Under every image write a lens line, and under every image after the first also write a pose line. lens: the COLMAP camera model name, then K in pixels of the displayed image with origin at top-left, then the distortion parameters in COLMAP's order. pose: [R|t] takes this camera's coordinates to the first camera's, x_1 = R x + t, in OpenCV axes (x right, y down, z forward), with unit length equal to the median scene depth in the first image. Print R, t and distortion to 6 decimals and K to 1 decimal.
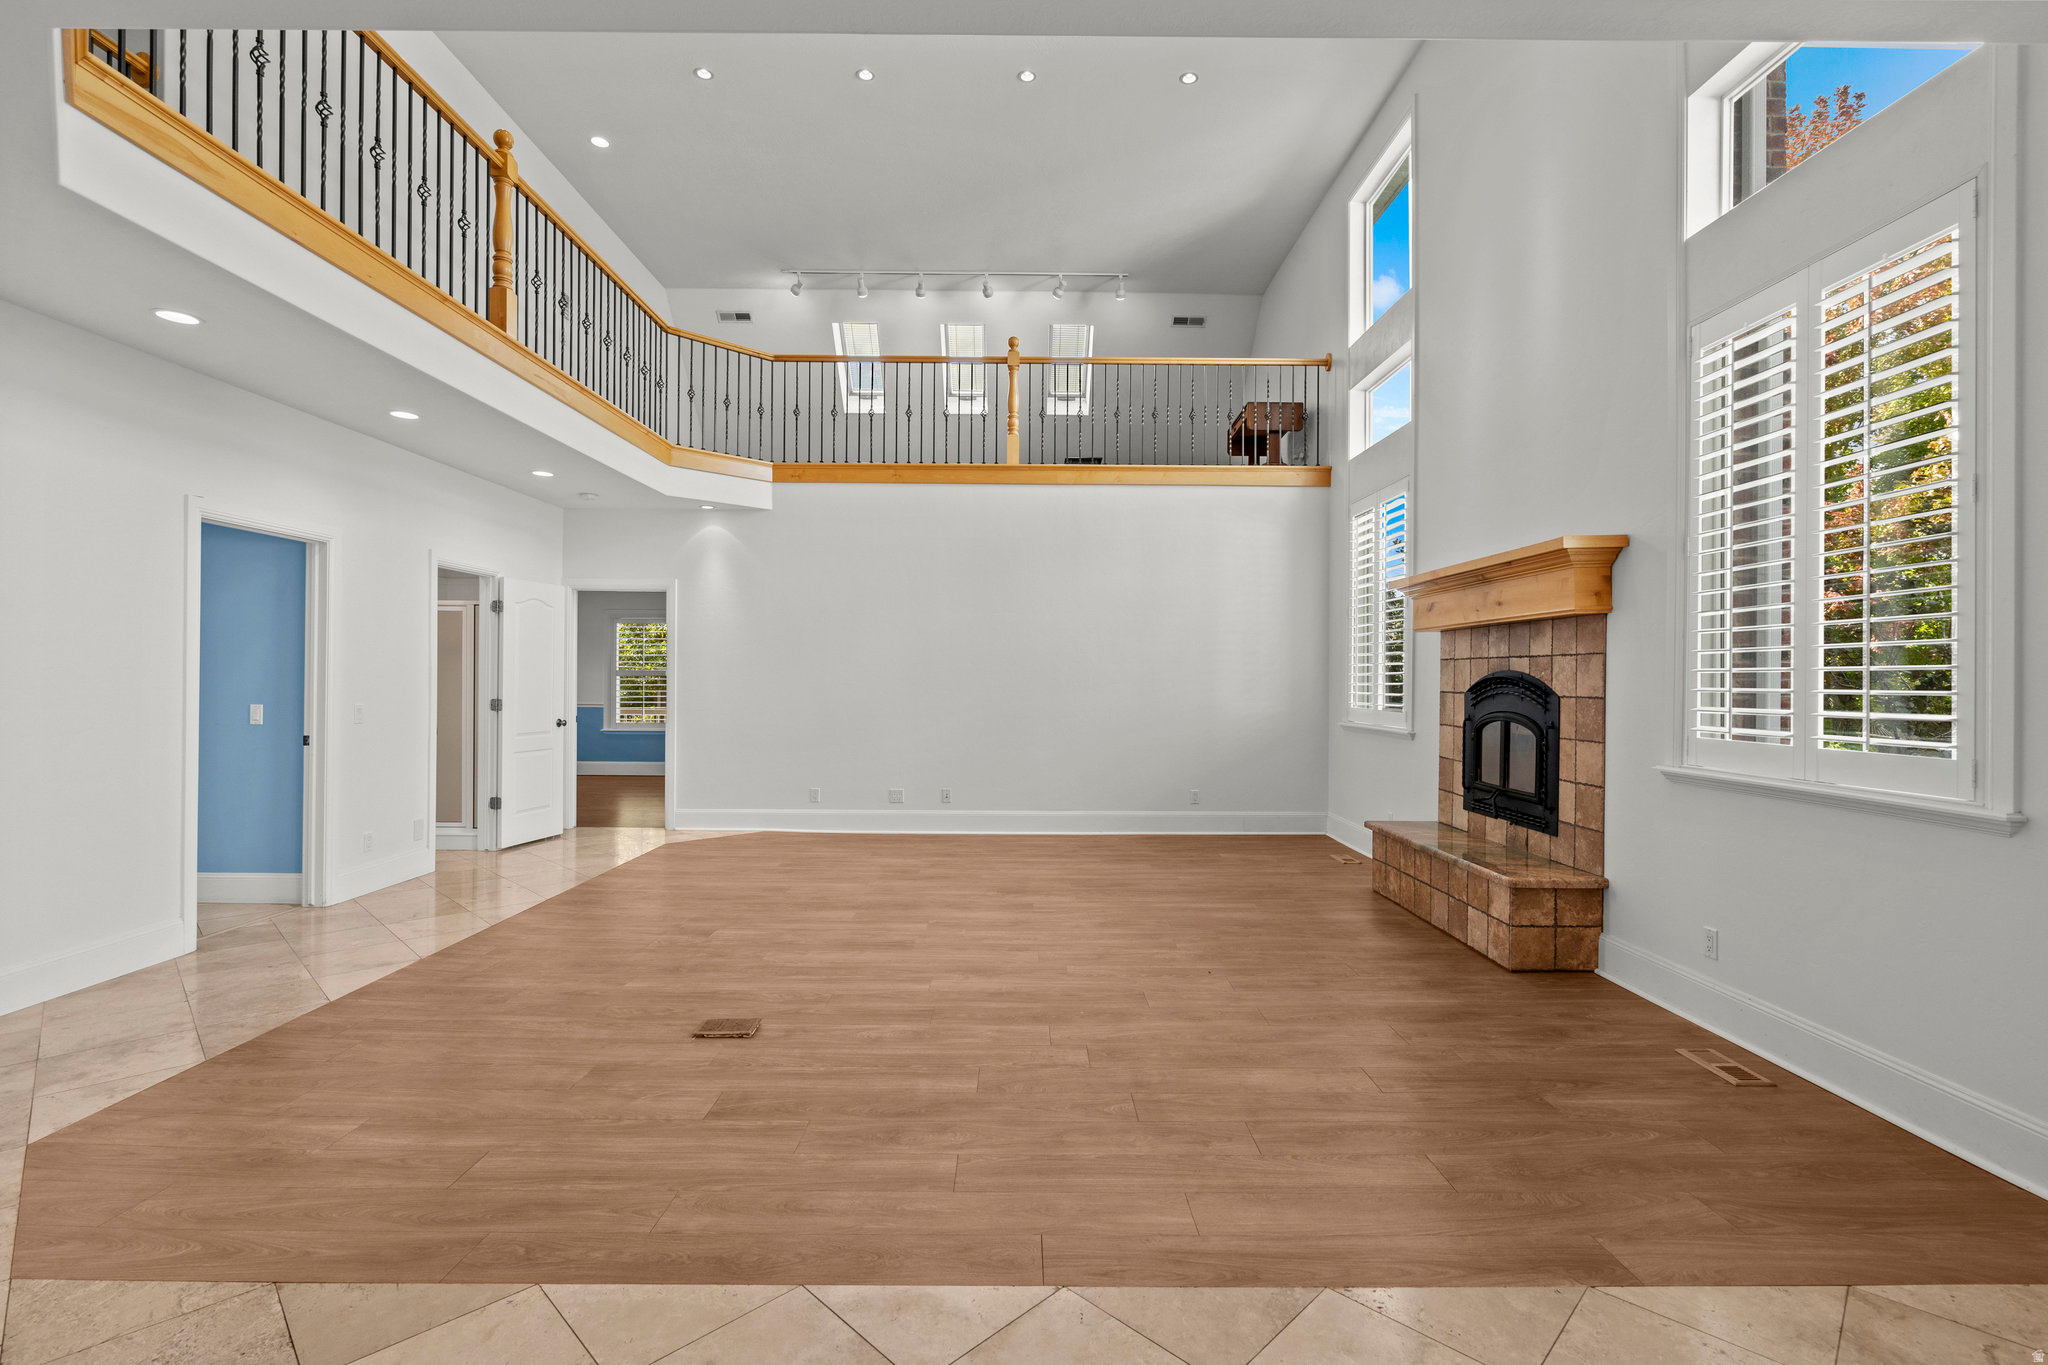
lens RADIAL K [[936.5, 0, 1028.2], [0, 936.5, 677.1], [0, 0, 1]] dist [-0.003755, 0.000068]
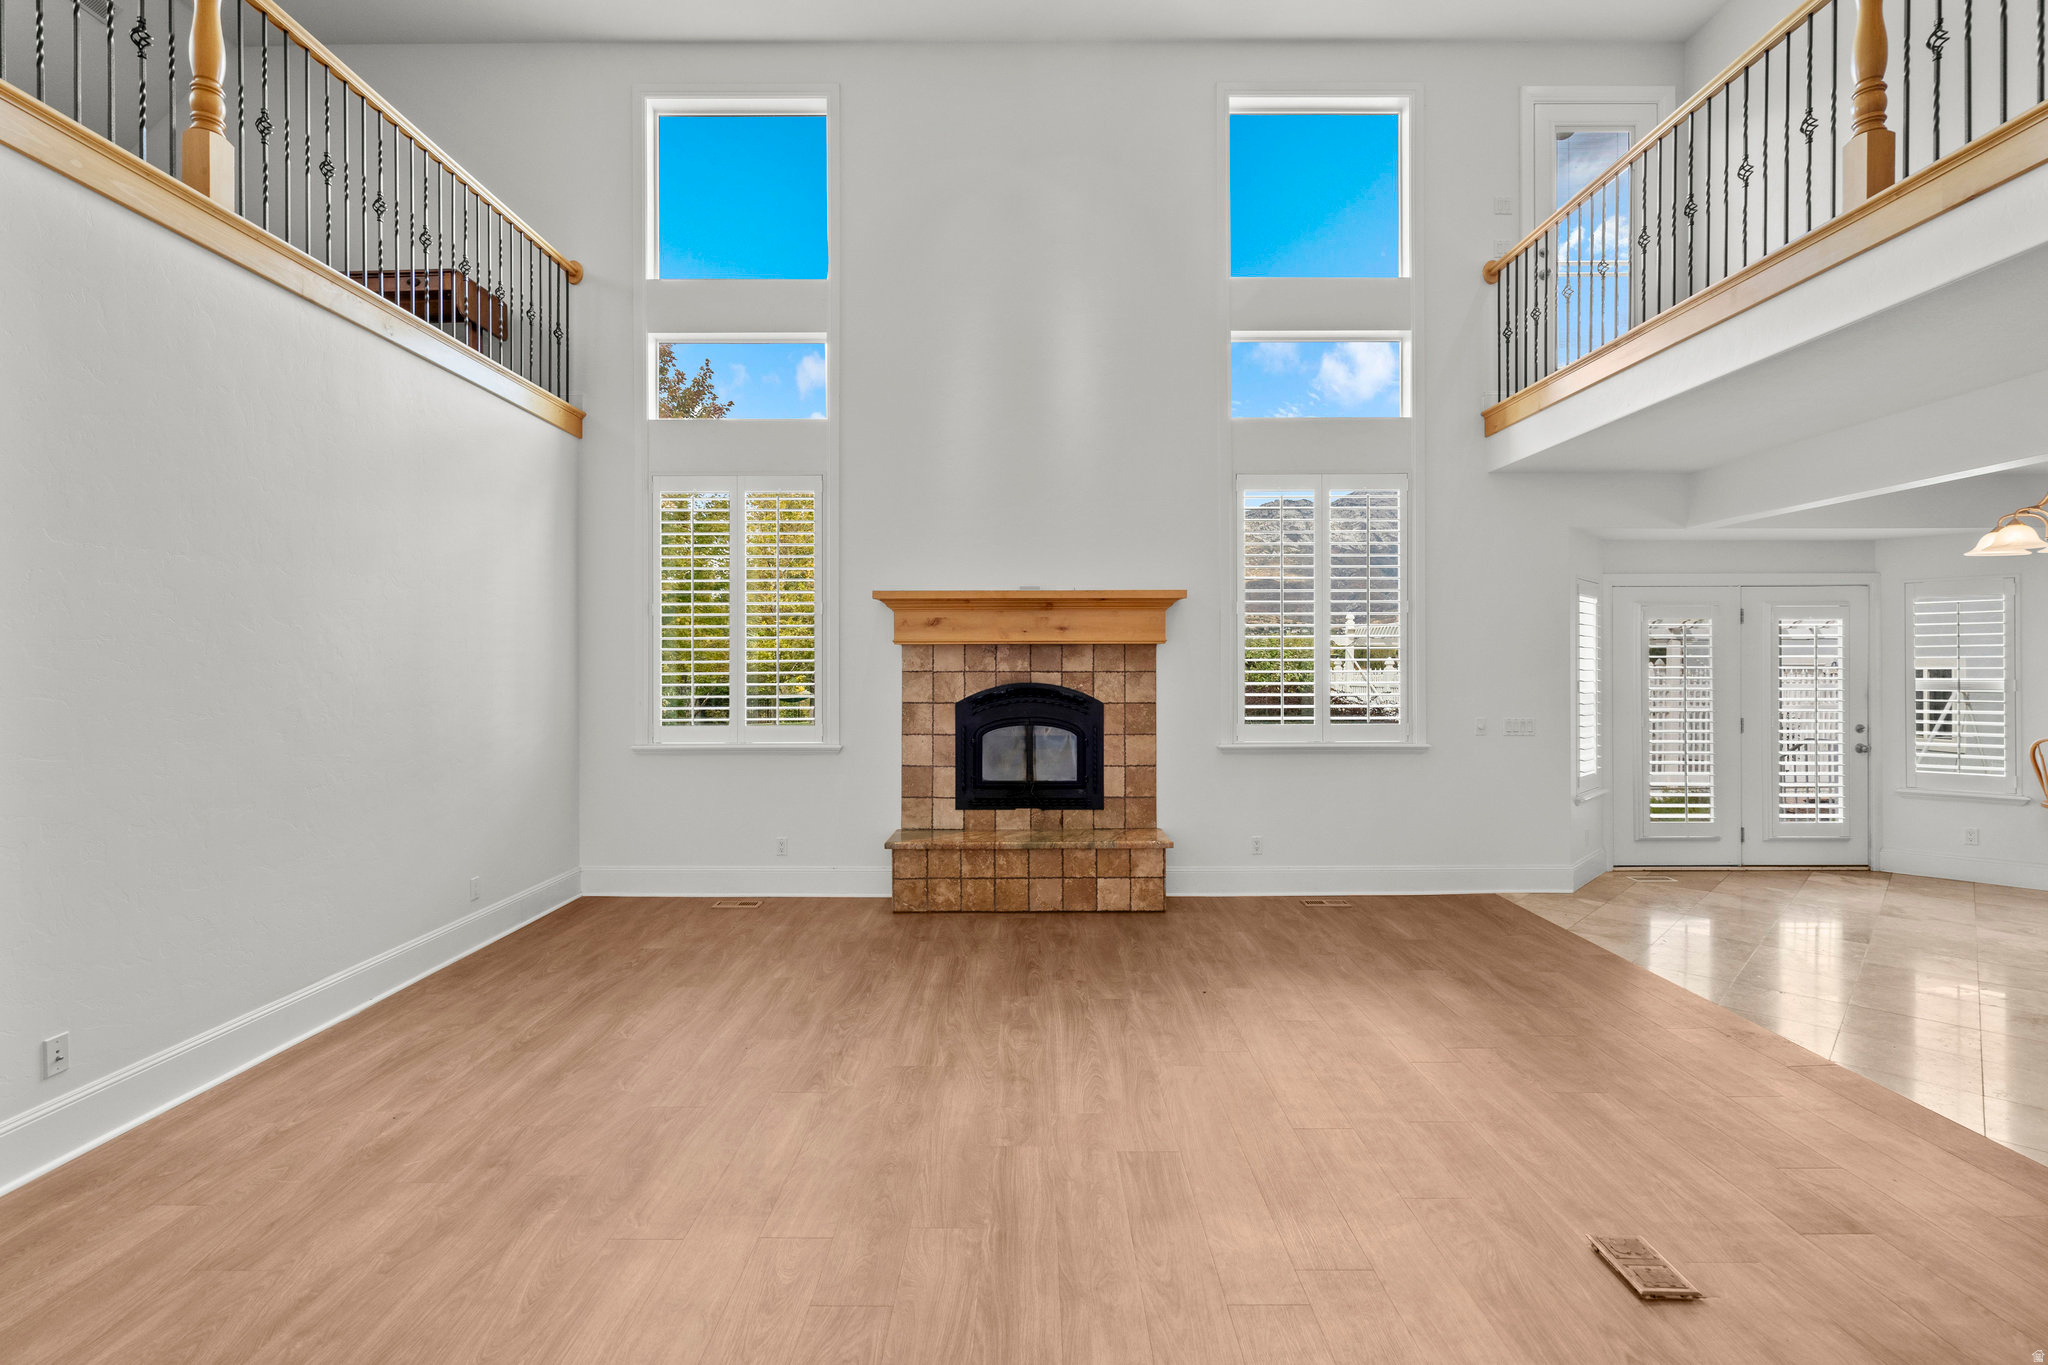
lens RADIAL K [[928.2, 0, 1024.0], [0, 928.2, 682.5], [0, 0, 1]] dist [-0.005430, -0.000052]
pose [[0.010429, -0.017527, 0.999792, -0.797653], [0.002626, 0.999843, 0.017500, -0.033815], [-0.999942, 0.002443, 0.010473, 1.184727]]
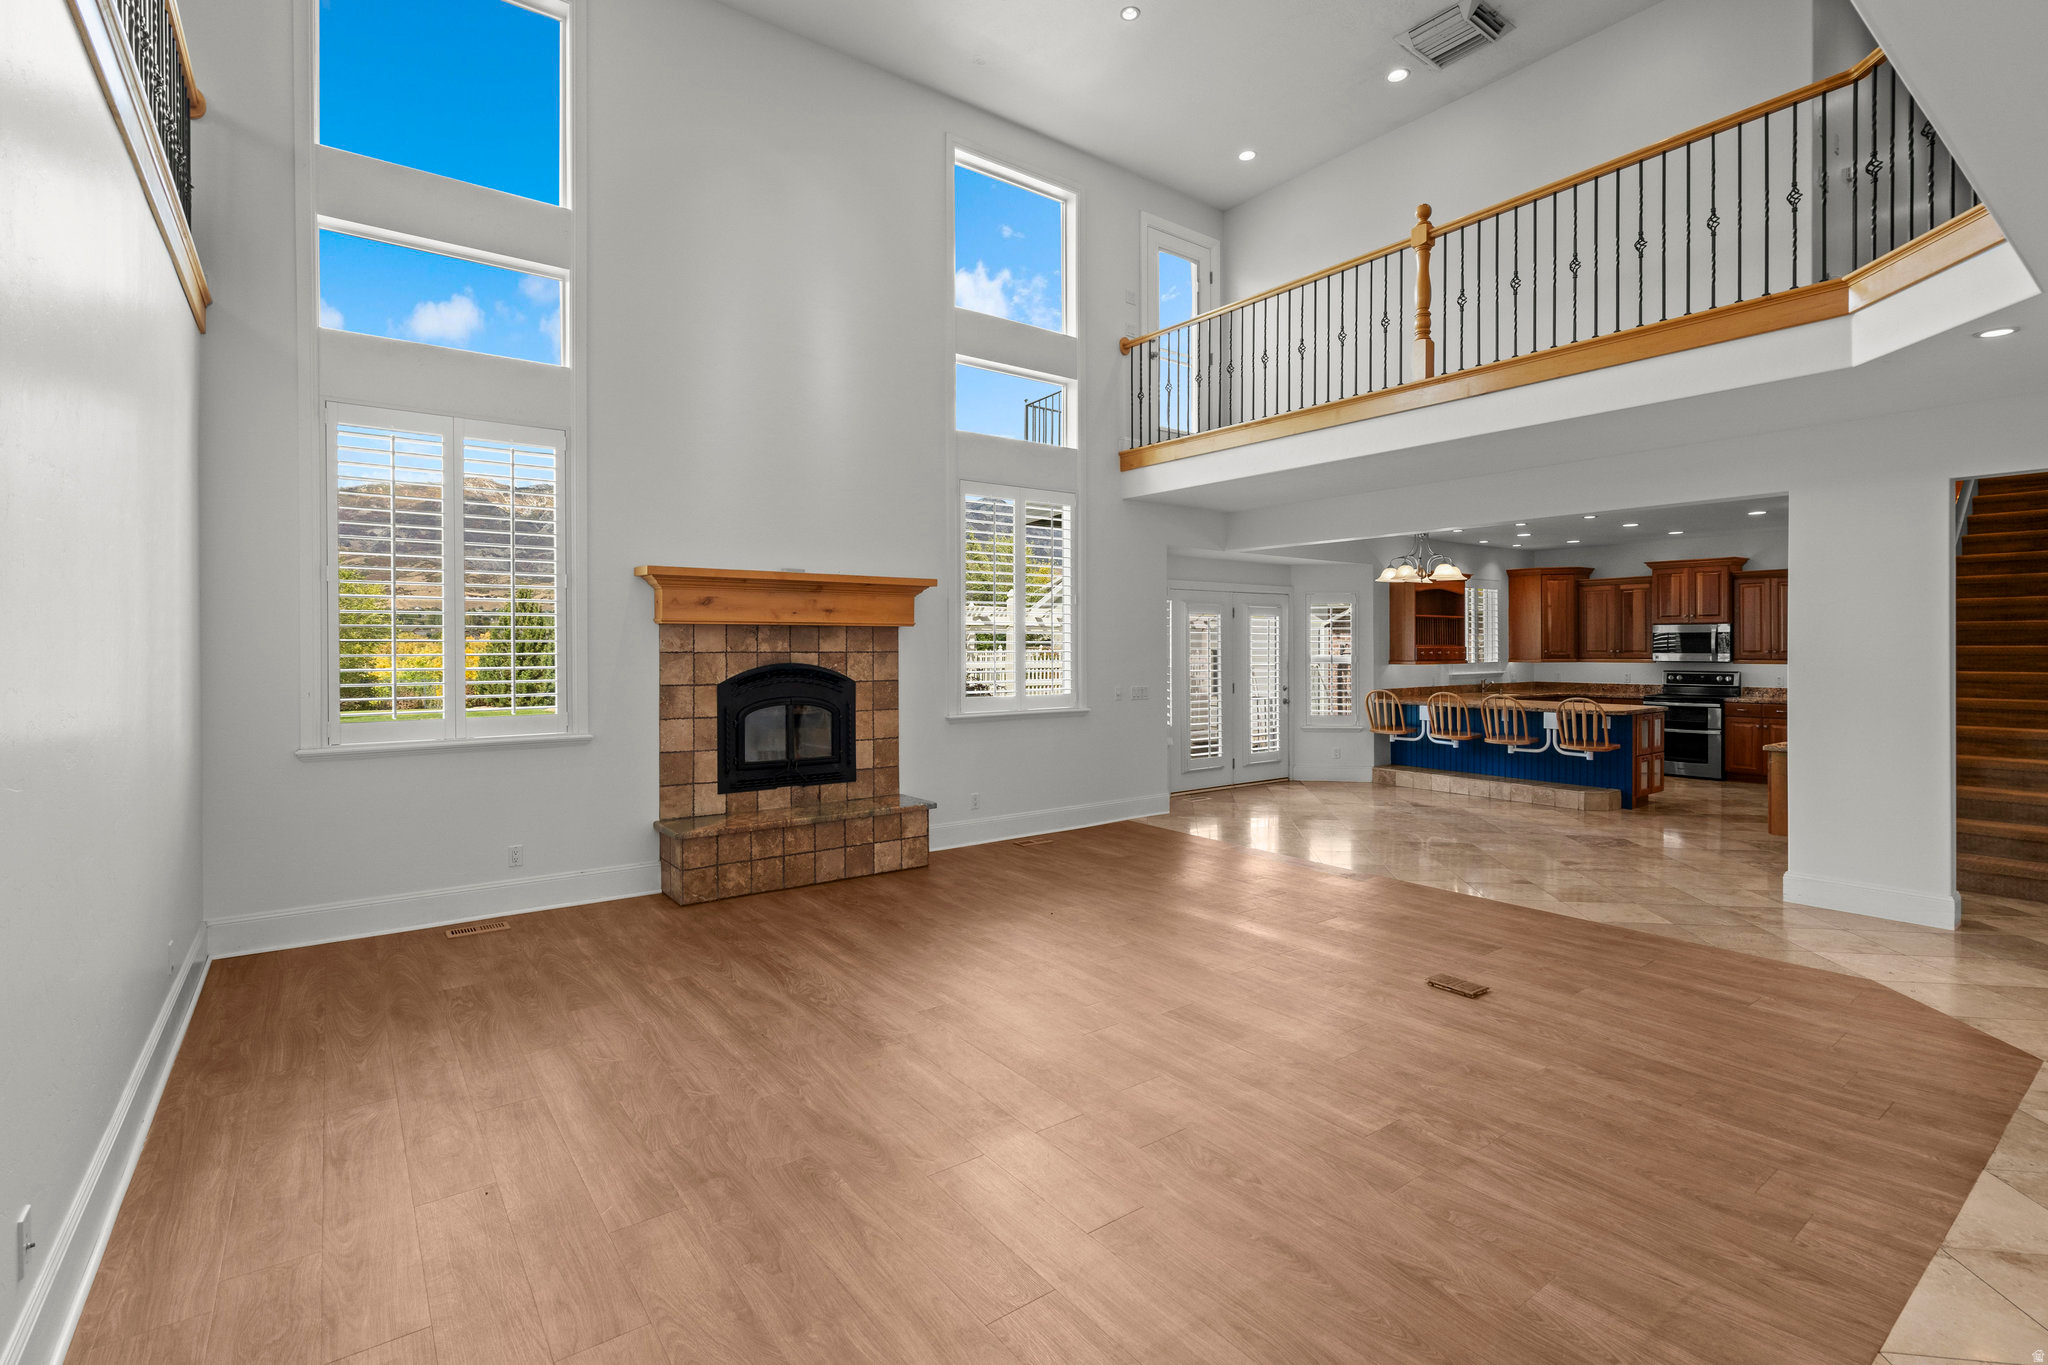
lens RADIAL K [[936.5, 0, 1028.2], [0, 936.5, 677.1], [0, 0, 1]] dist [-0.003755, 0.000068]
pose [[-0.594153, -0.028647, 0.803842, -0.771945], [-0.000758, 0.999385, 0.035055, -0.038177], [-0.804352, 0.020218, -0.593809, 1.753611]]
